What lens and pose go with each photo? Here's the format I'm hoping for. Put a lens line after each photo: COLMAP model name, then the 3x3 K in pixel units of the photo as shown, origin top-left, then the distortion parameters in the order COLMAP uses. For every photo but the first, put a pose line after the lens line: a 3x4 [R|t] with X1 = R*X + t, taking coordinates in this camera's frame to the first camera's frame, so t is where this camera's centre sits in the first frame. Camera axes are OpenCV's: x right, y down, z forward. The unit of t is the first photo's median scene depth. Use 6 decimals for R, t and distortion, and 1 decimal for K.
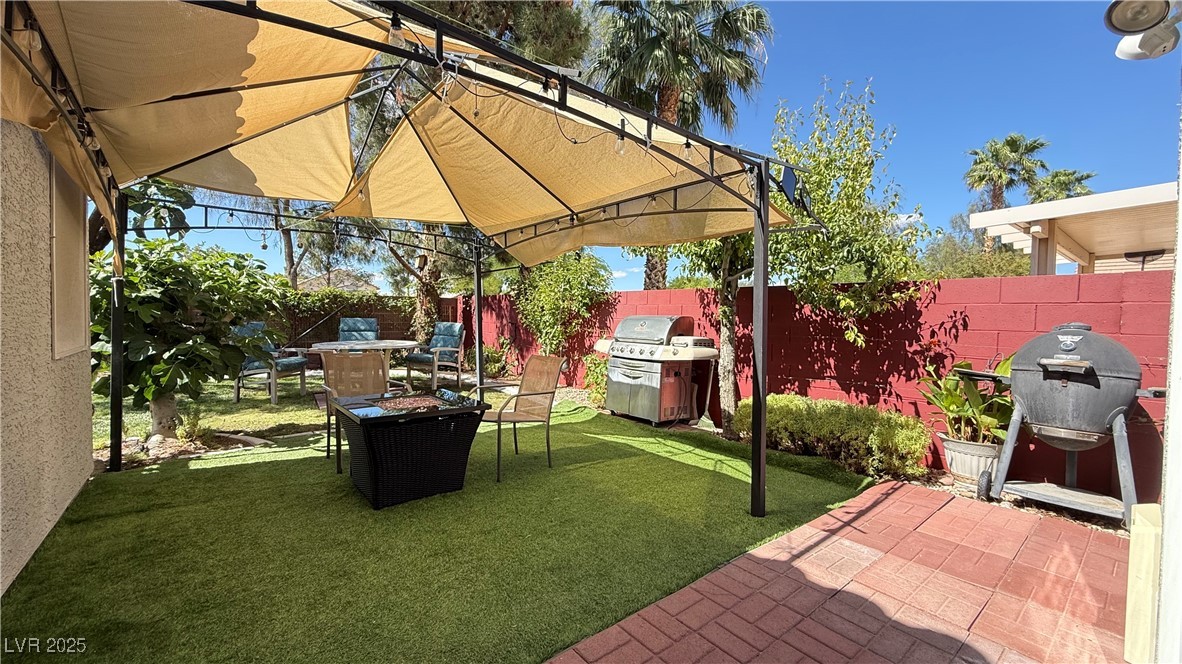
lens RADIAL K [[469.3, 0, 588.5], [0, 469.3, 330.6], [0, 0, 1]] dist [-0.000095, -0.000505]
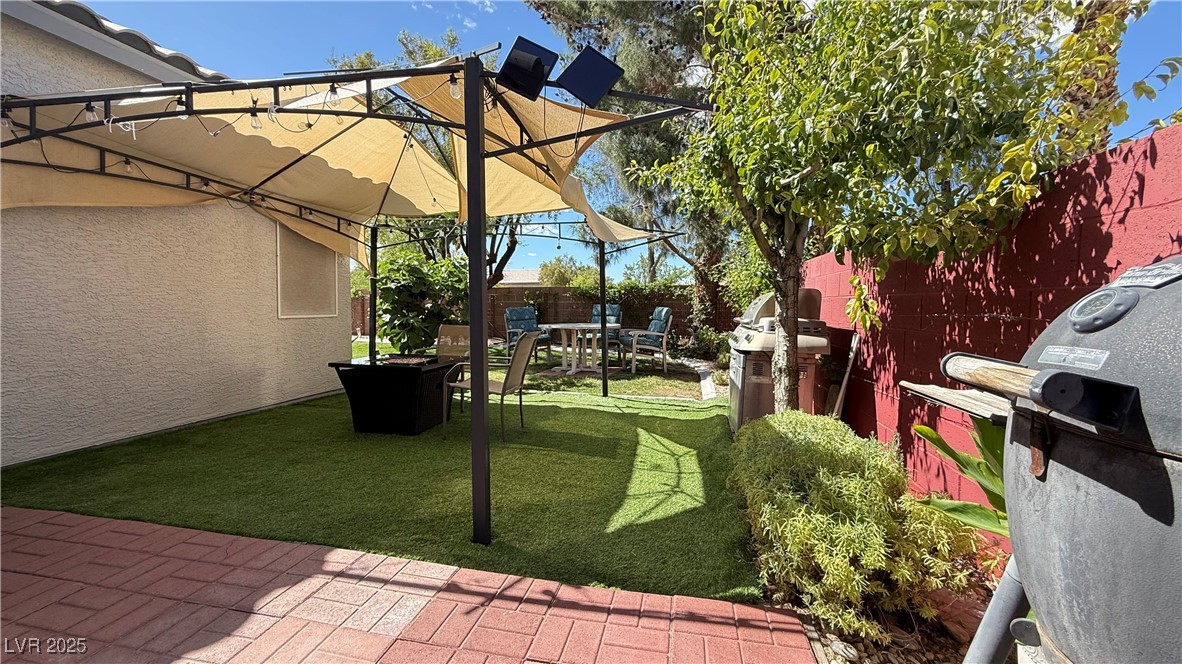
lens RADIAL K [[471.7, 0, 589.1], [0, 471.7, 332.2], [0, 0, 1]] dist [0.001222, 0.000022]
pose [[0.627513, 0.028813, -0.778073, 0.674187], [-0.018103, 0.999585, 0.022416, 0.028359], [0.778396, 0.000019, 0.627774, 0.430125]]
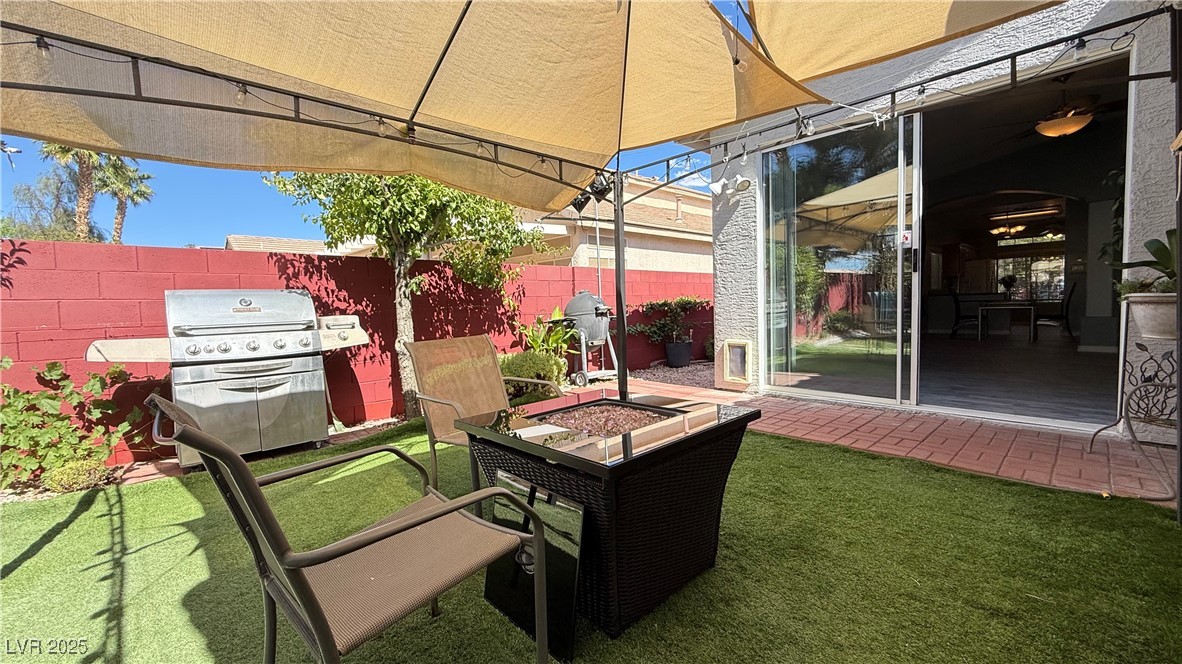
lens RADIAL K [[469.3, 0, 588.5], [0, 469.3, 330.6], [0, 0, 1]] dist [-0.000095, -0.000505]
pose [[-0.070197, -0.069892, 0.995082, -0.679119], [0.062860, 0.995250, 0.074338, 0.007177], [-0.995551, 0.067769, -0.065470, 0.766655]]
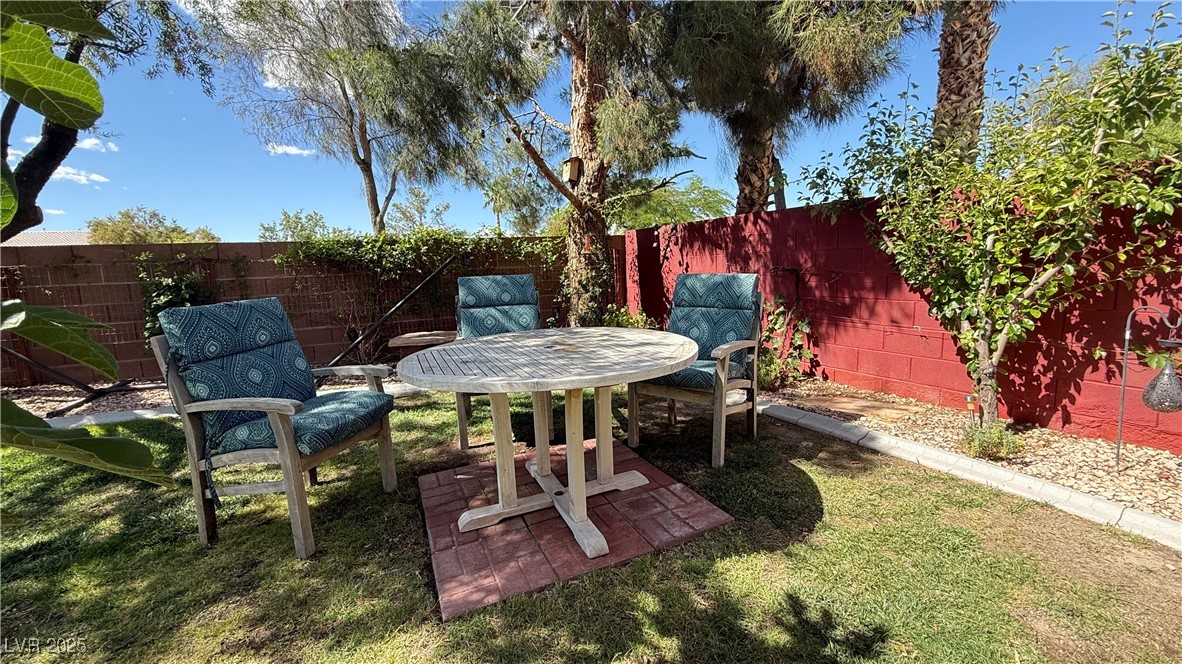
lens RADIAL K [[469.3, 0, 588.5], [0, 469.3, 330.6], [0, 0, 1]] dist [-0.000095, -0.000505]
pose [[0.983331, -0.034845, -0.178455, -0.577253], [0.053060, 0.993738, 0.098333, -0.024061], [0.173911, -0.106163, 0.979022, 1.020678]]
